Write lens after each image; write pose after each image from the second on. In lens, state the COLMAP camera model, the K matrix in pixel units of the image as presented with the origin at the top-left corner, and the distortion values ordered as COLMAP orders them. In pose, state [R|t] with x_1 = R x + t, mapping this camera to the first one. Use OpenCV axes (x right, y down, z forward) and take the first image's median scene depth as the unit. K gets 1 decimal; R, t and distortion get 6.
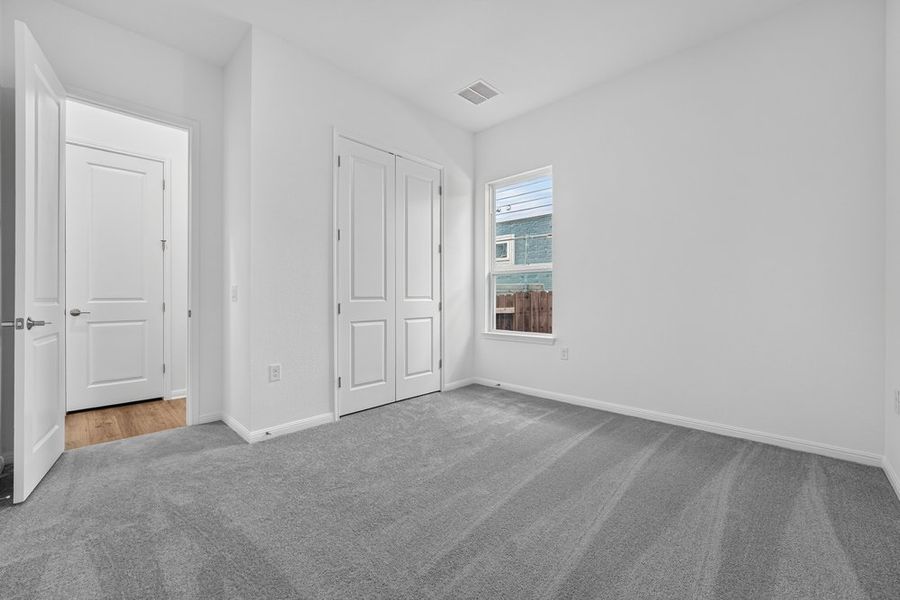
lens RADIAL K [[372.0, 0, 449.9], [0, 372.0, 297.4], [0, 0, 1]] dist [0.003289, 0.000999]
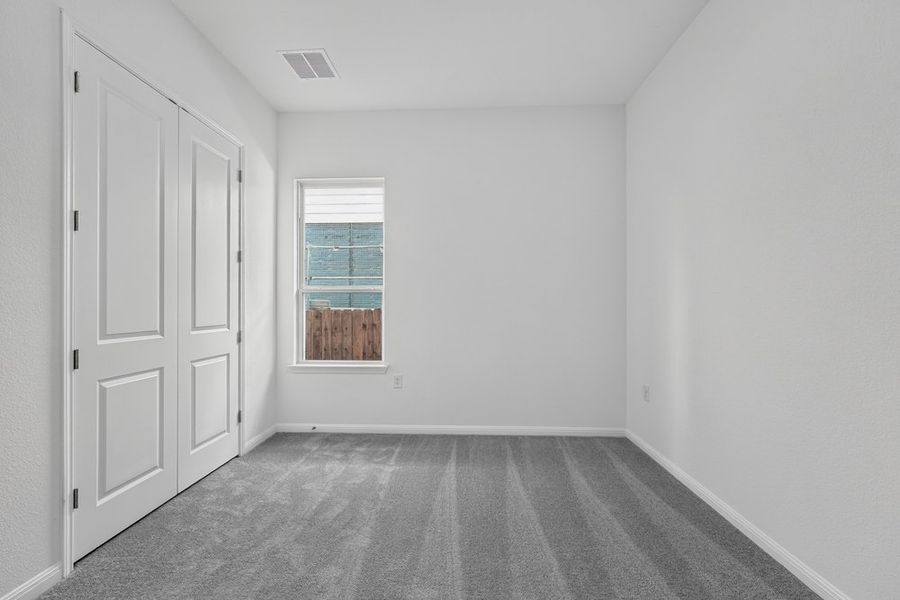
lens RADIAL K [[372.0, 0, 449.7], [0, 372.0, 302.5], [0, 0, 1]] dist [0.003289, 0.000999]
pose [[0.753187, 0.004821, 0.657789, -0.218658], [0.000373, 0.999970, -0.007757, -0.041618], [-0.657806, 0.006088, 0.753163, 0.218323]]
